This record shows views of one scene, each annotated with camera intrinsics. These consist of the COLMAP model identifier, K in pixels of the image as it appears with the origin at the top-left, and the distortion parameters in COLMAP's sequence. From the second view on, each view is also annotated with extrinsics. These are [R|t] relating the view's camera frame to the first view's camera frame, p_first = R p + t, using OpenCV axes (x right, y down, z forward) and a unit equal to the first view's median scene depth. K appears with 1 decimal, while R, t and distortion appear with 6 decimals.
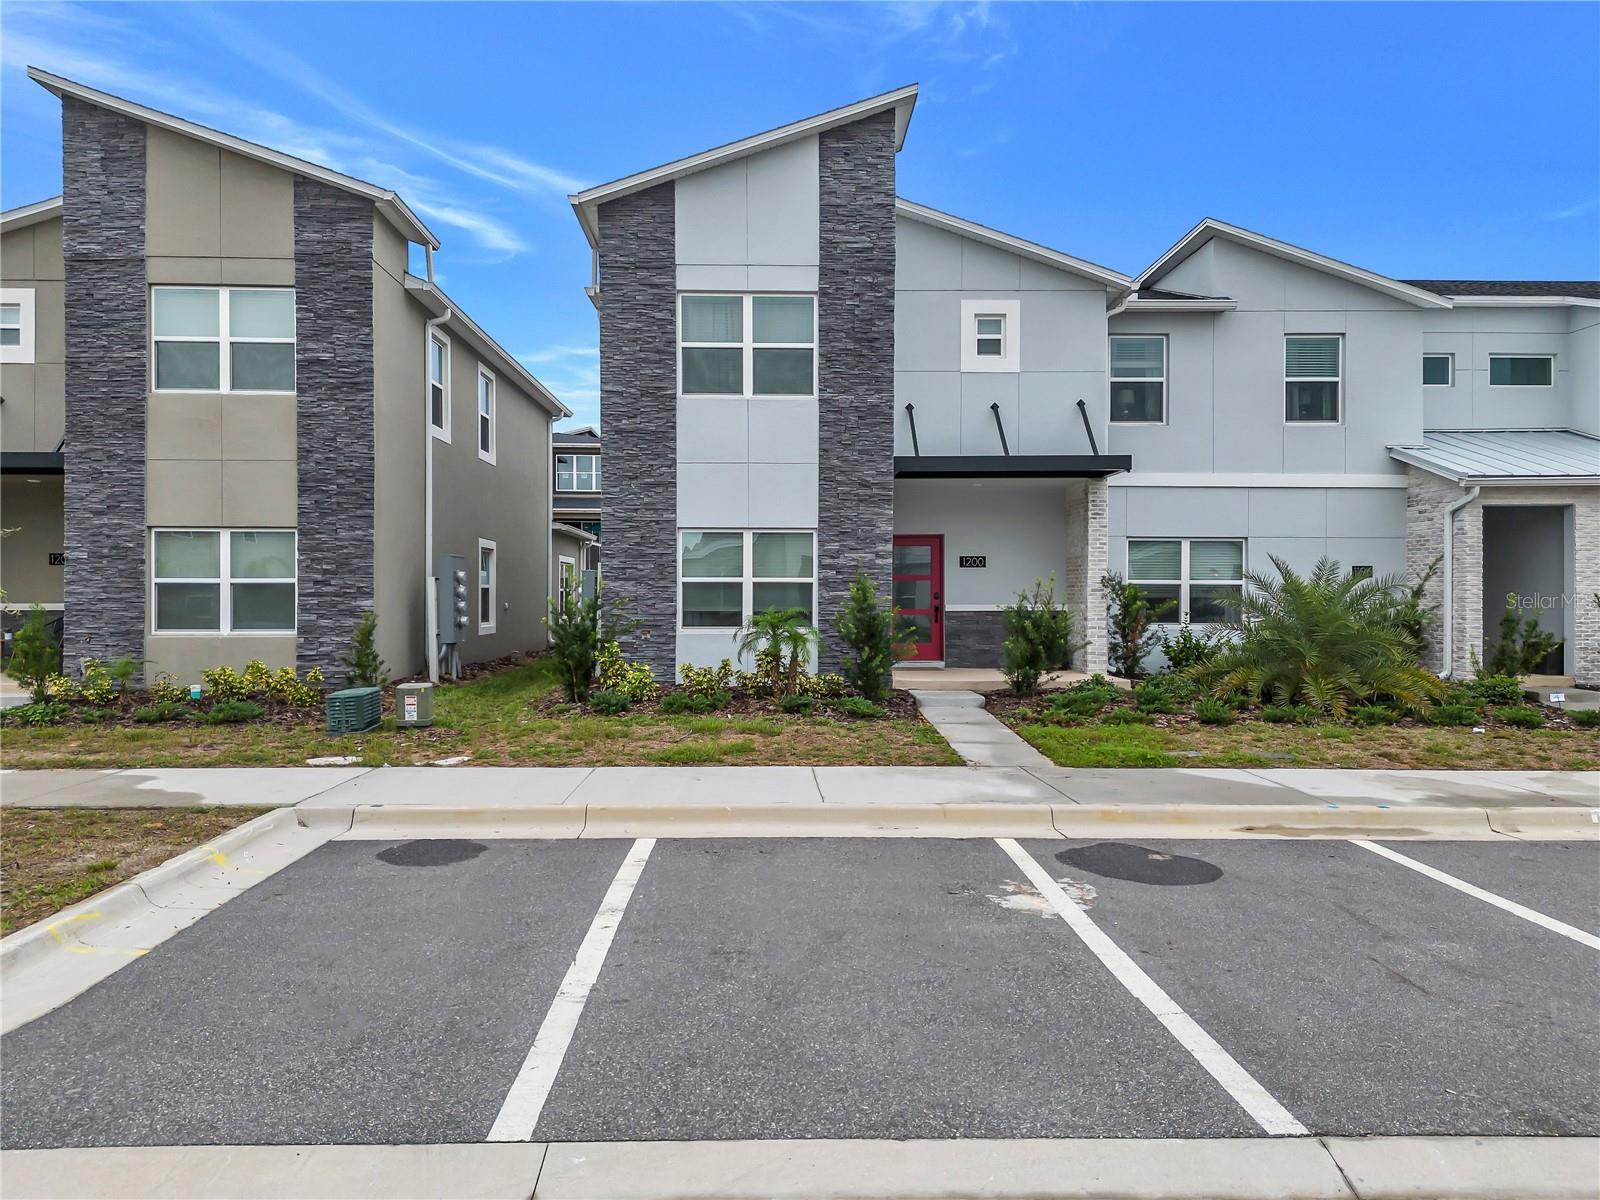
lens RADIAL K [[1125.1, 0, 794.0], [0, 1125.1, 597.7], [0, 0, 1]] dist [0.091524, -0.106263]
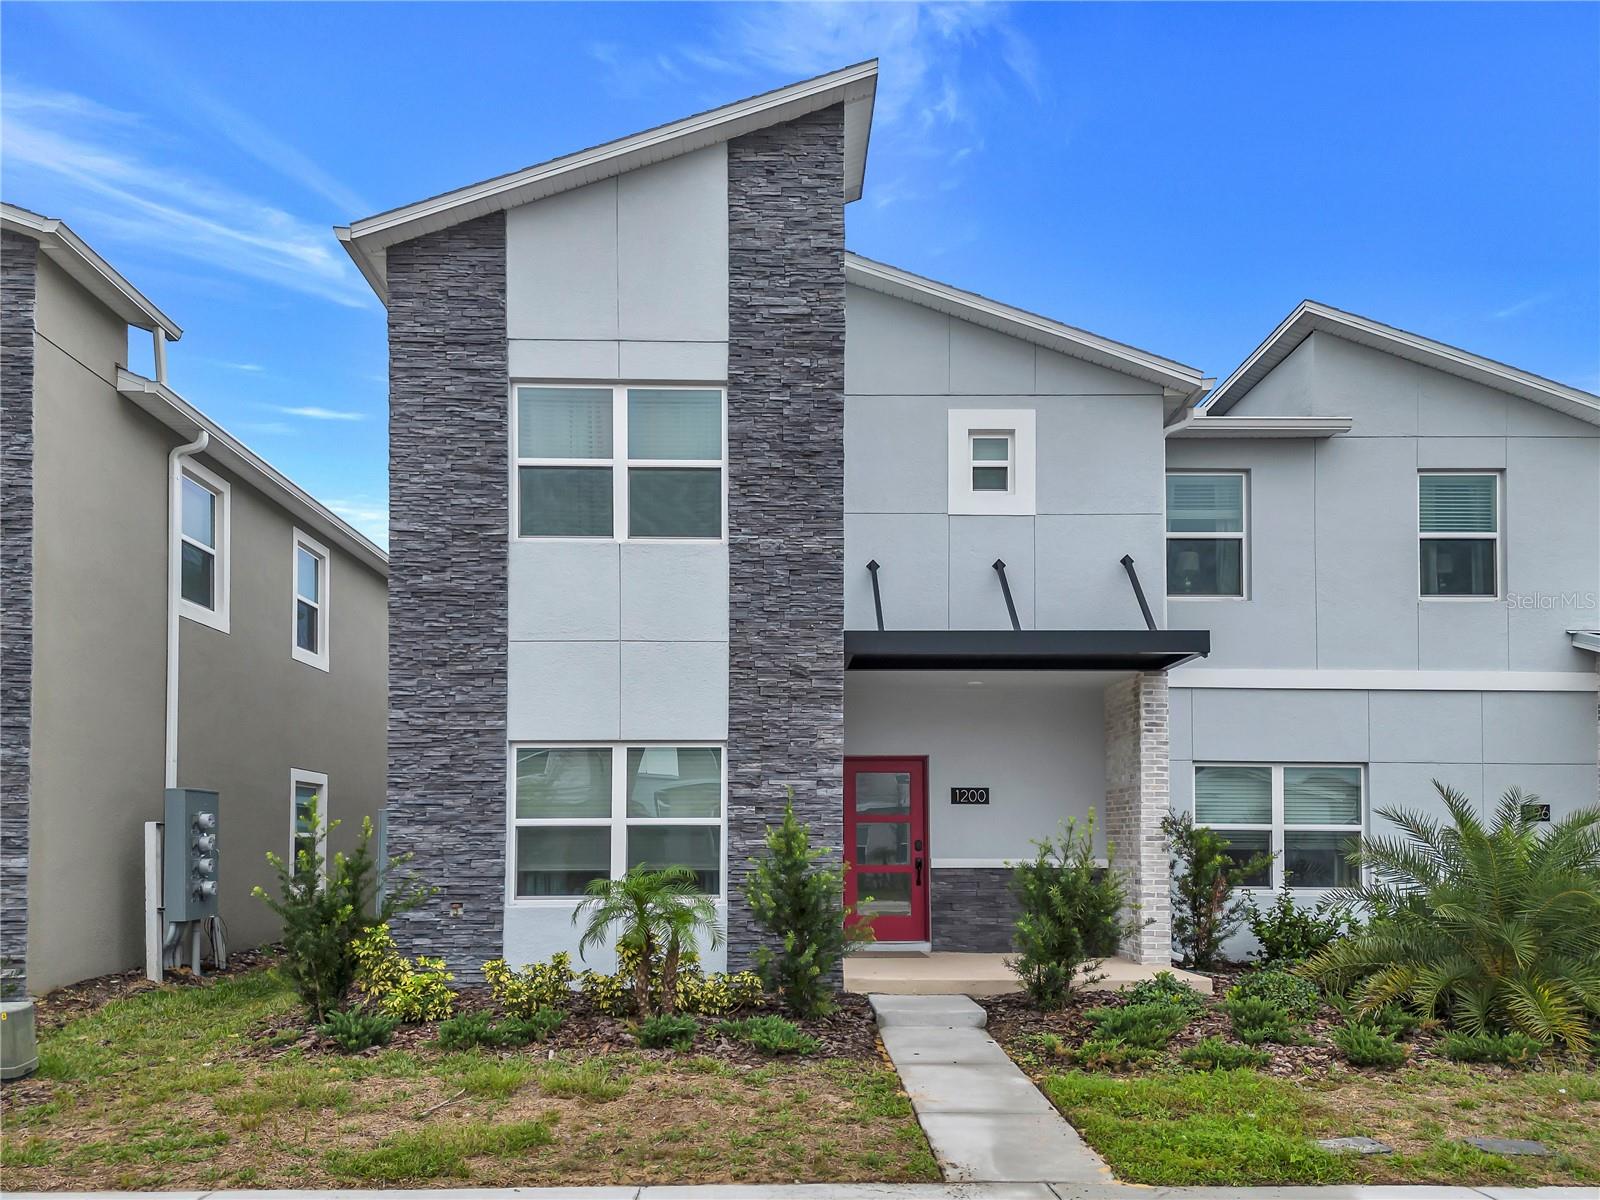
lens RADIAL K [[1207.9, 0, 803.0], [0, 1207.9, 791.8], [0, 0, 1]] dist [0.070197, 0.001113]
pose [[0.999965, -0.000107, 0.008334, 0.058999], [0.000473, 0.999039, -0.043833, -0.003195], [-0.008321, 0.043835, 0.999004, 0.308496]]
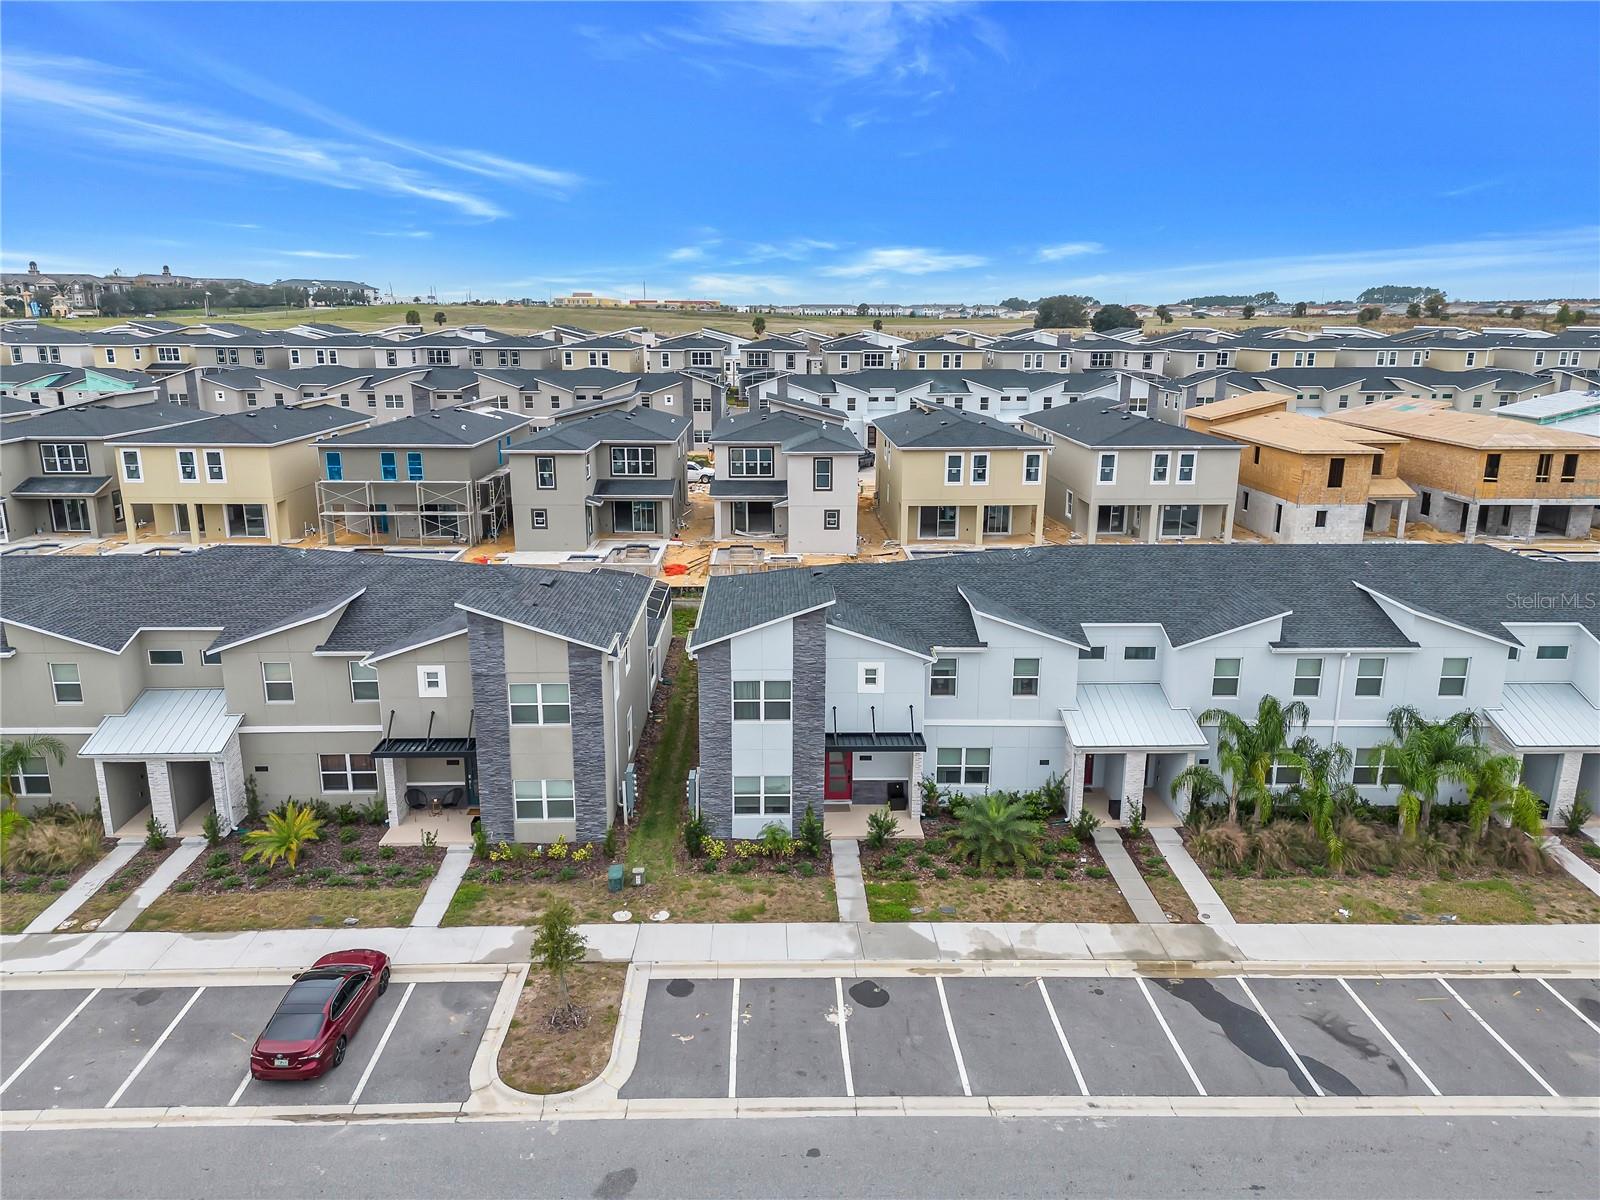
lens RADIAL K [[1125.1, 0, 794.0], [0, 1125.1, 597.7], [0, 0, 1]] dist [0.091524, -0.106263]
pose [[0.999998, 0.001872, 0.000010, 0.024192], [-0.001821, 0.971259, 0.238018, -0.977821], [0.000436, -0.238018, 0.971261, -1.187624]]
